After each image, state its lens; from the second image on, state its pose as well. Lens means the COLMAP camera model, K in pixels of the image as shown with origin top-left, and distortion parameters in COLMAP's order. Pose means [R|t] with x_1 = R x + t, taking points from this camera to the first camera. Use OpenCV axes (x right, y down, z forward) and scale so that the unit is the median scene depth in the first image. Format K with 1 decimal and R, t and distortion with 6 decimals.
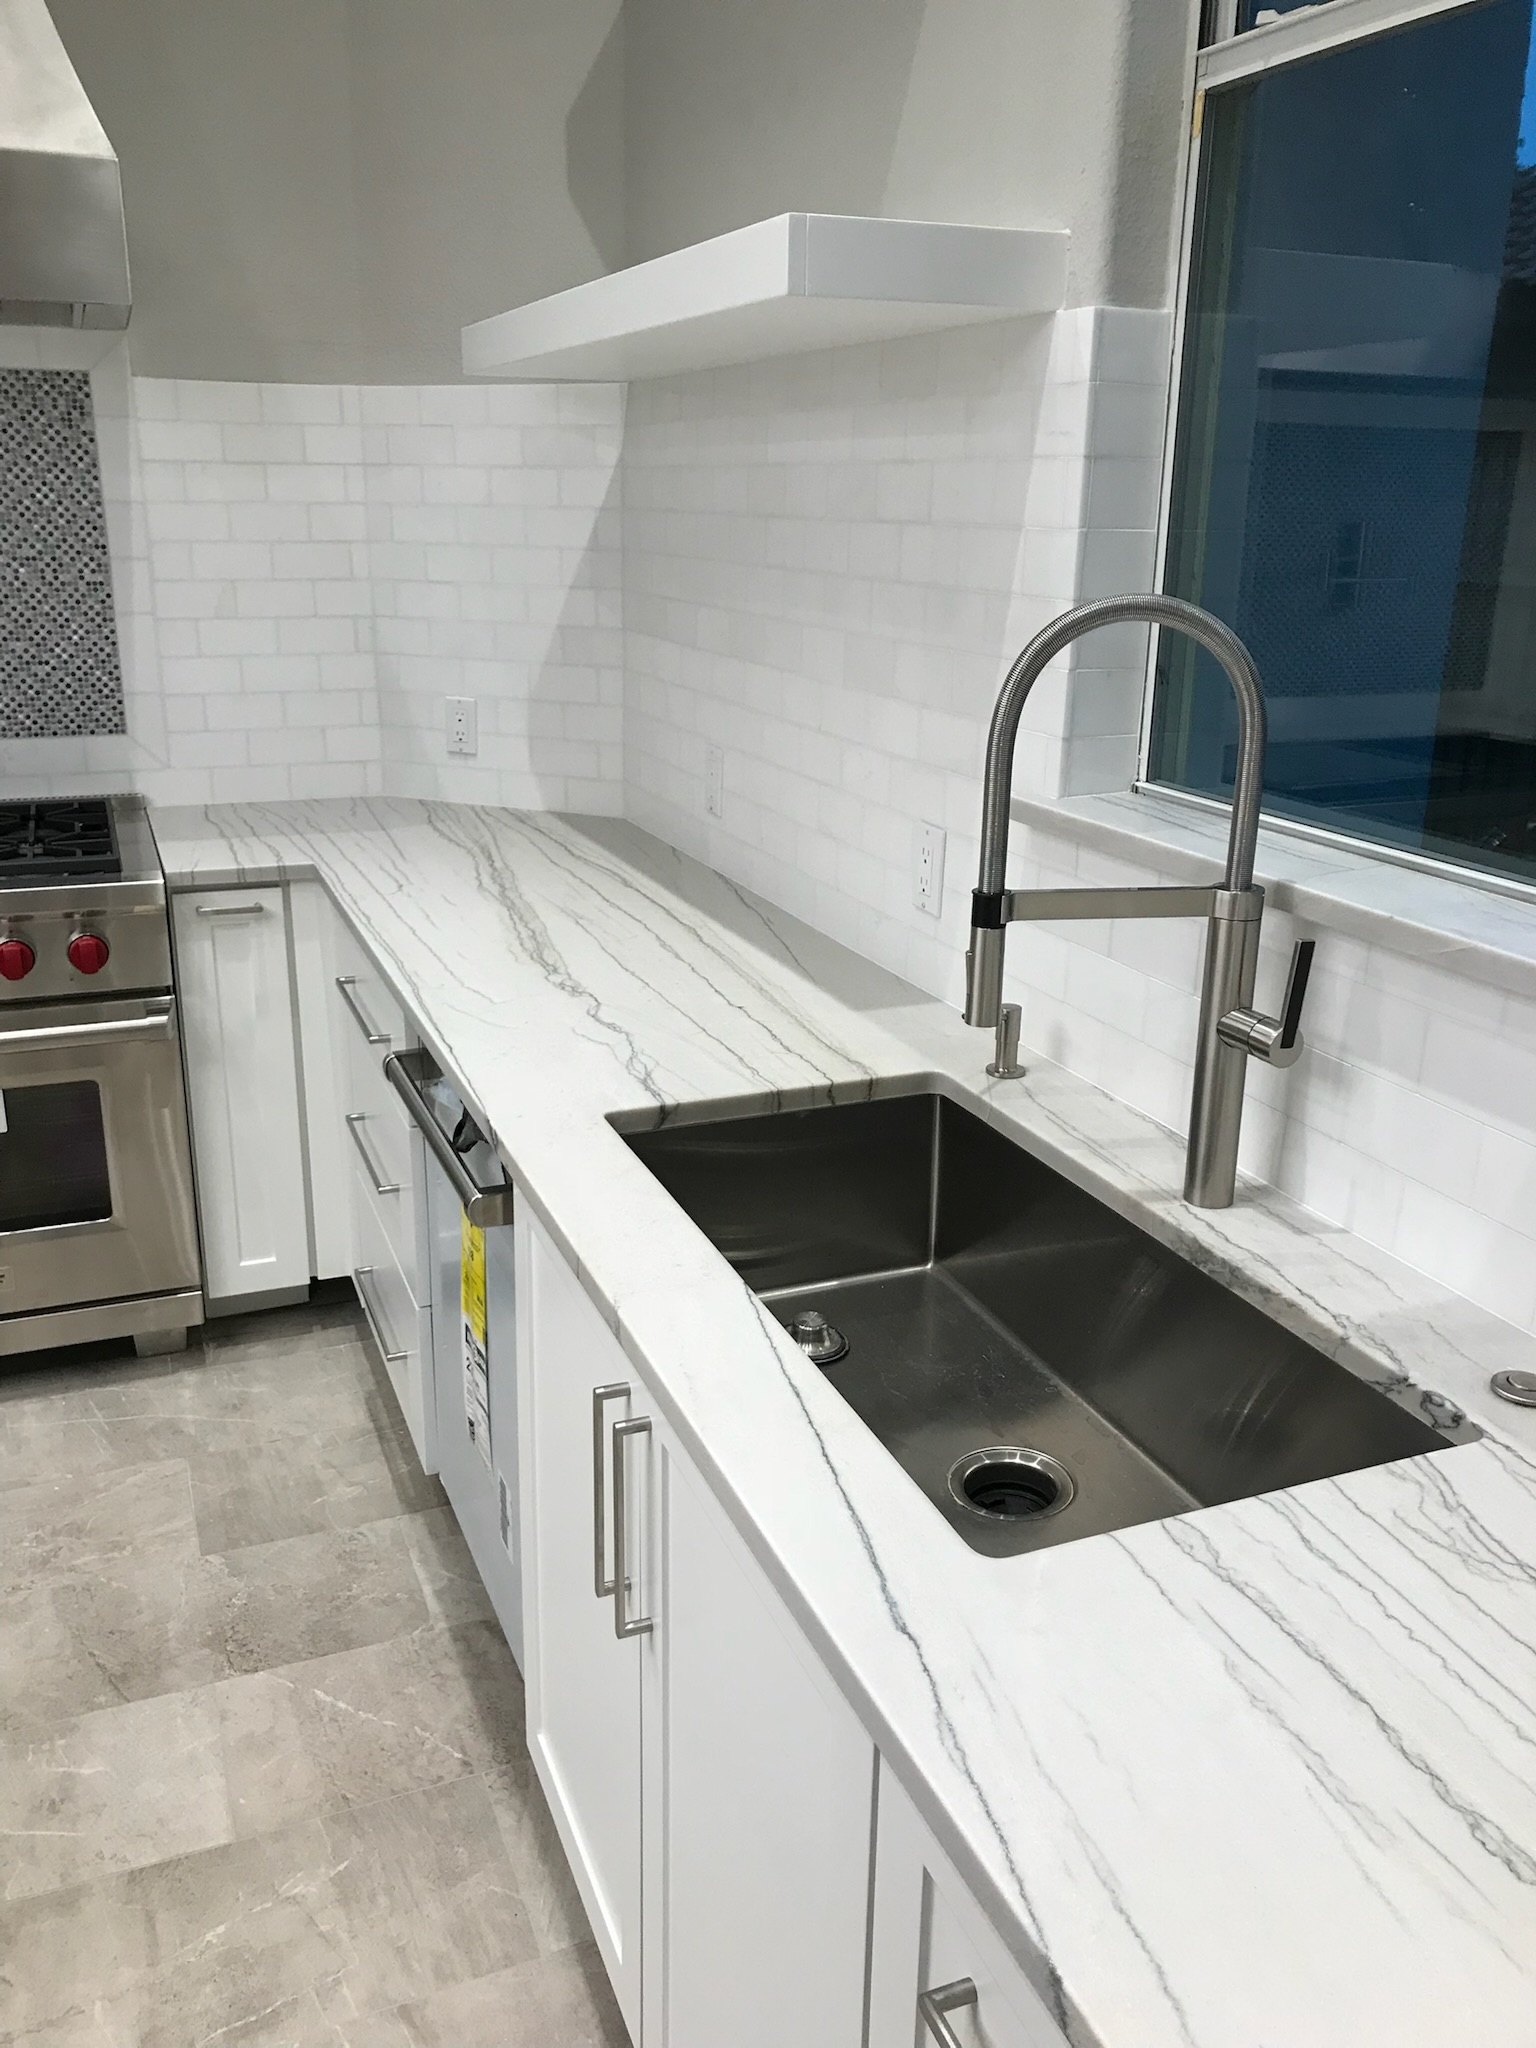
lens RADIAL K [[1666.7, 0, 767.7], [0, 1666.7, 1025.7], [0, 0, 1]] dist [0.029258, -0.006019]
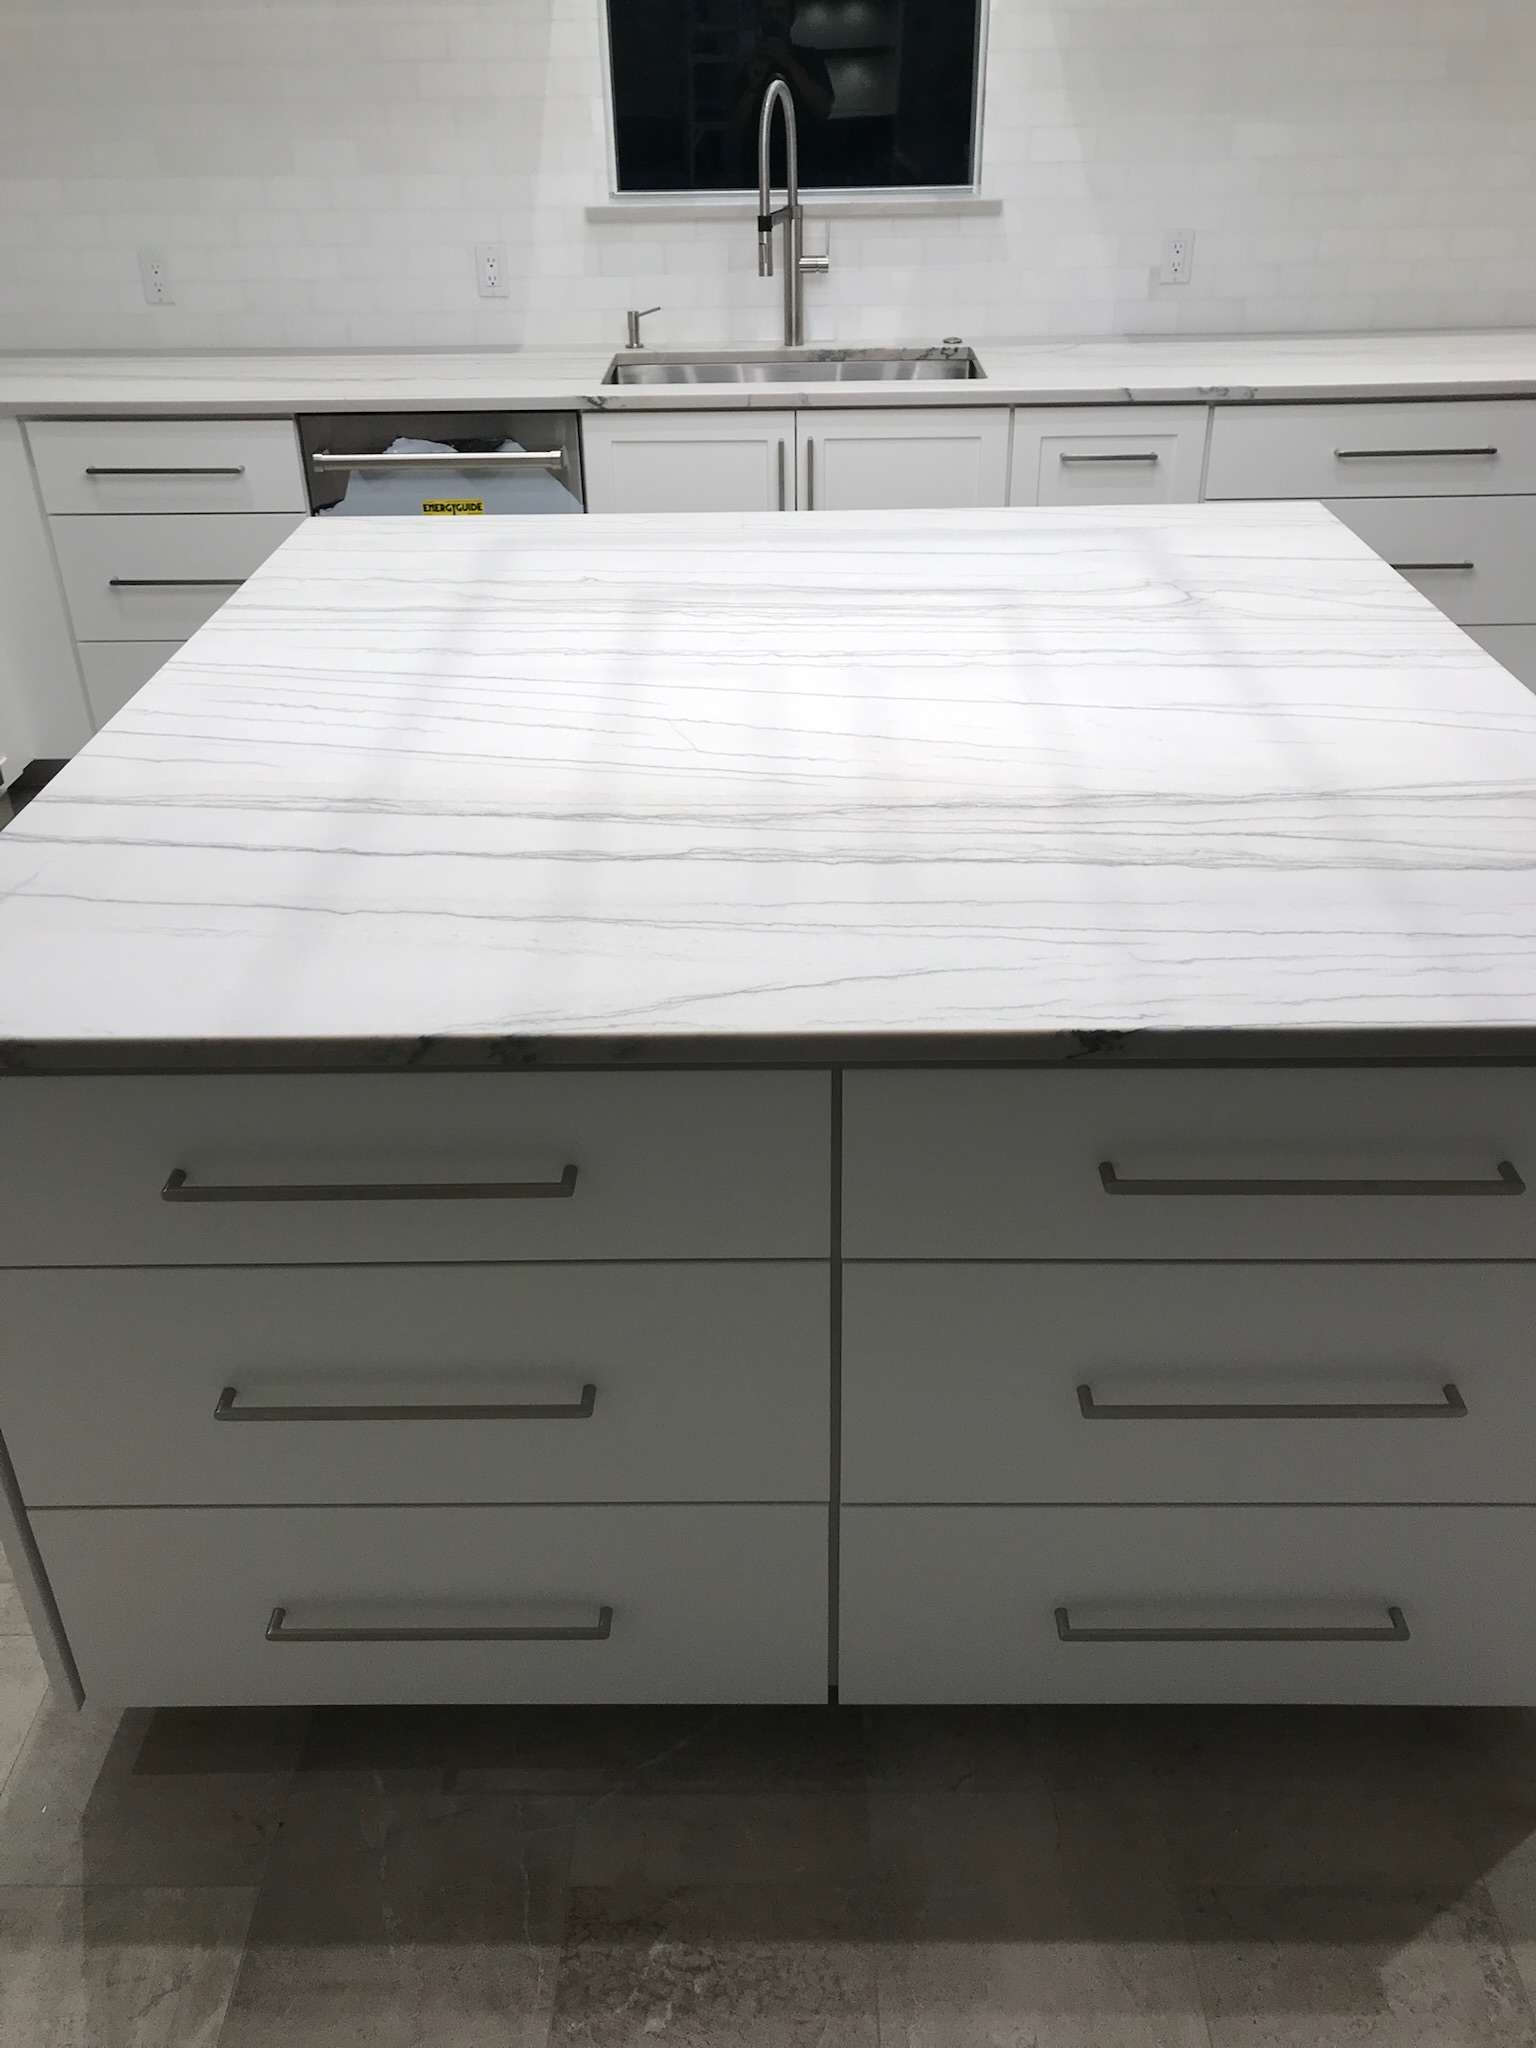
lens RADIAL K [[1666.7, 0, 765.3], [0, 1666.7, 1012.3], [0, 0, 1]] dist [0.029258, -0.006019]
pose [[0.385192, -0.479894, 0.788244, -1.341708], [0.292793, 0.873575, 0.388765, -0.007470], [-0.875157, 0.081043, 0.477004, -0.063599]]
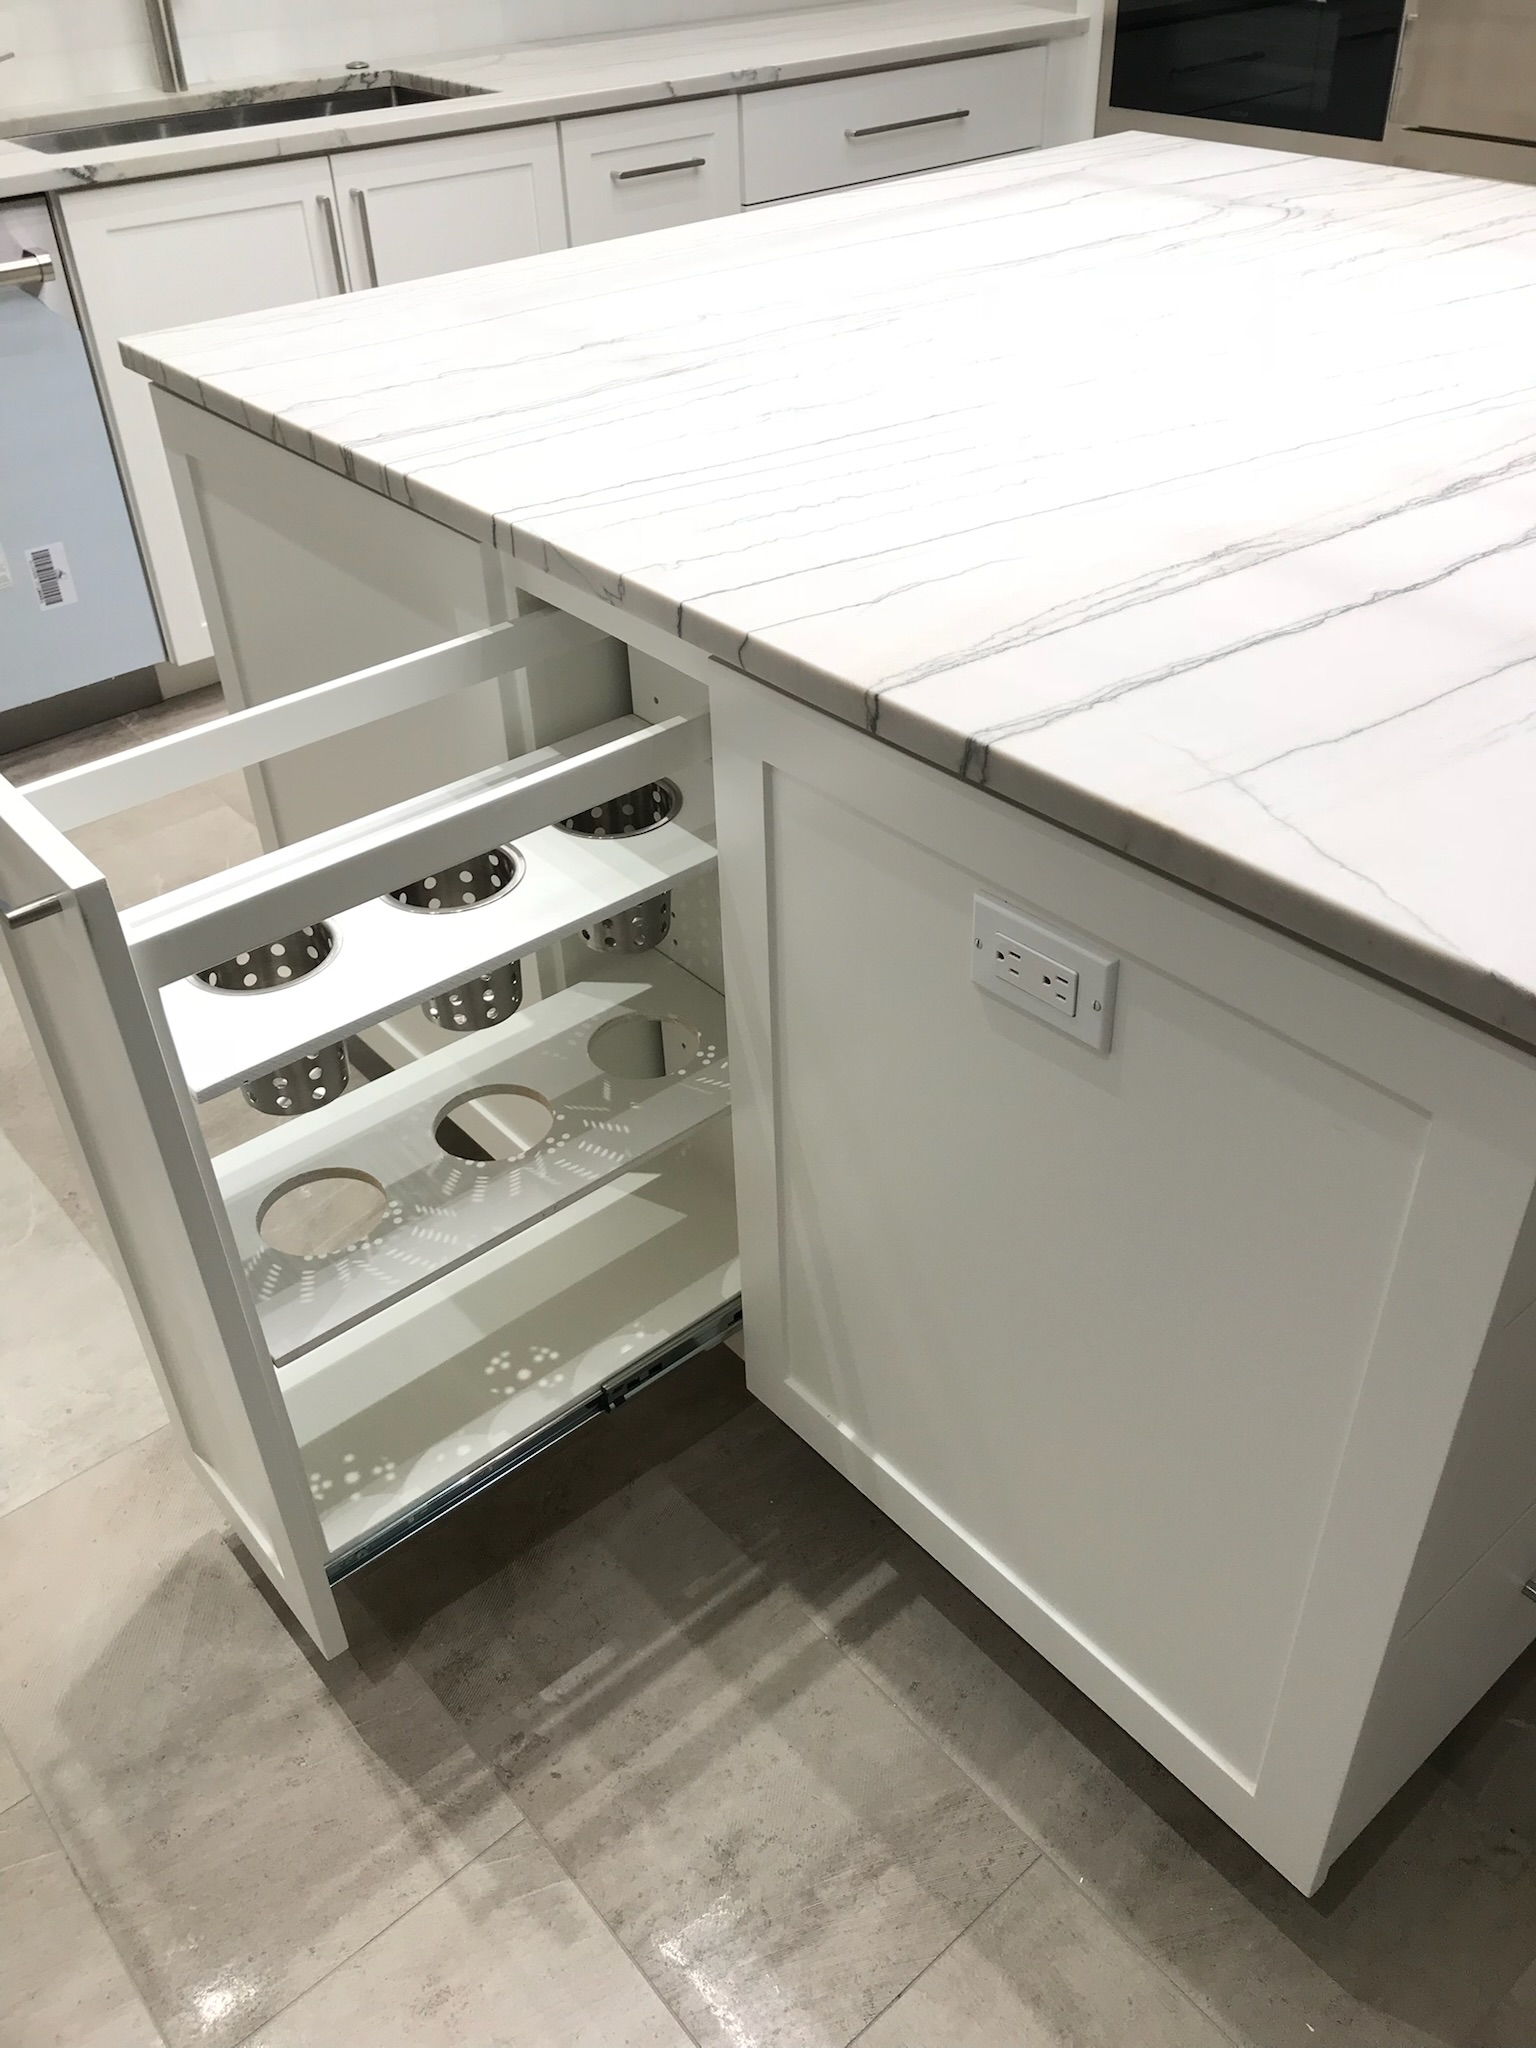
lens RADIAL K [[1666.7, 0, 772.0], [0, 1666.7, 1032.0], [0, 0, 1]] dist [0.029258, -0.006019]
pose [[-0.316014, -0.567817, 0.760078, -1.217963], [0.305738, 0.697448, 0.648144, -0.131632], [-0.898142, 0.437207, -0.046800, 0.659651]]
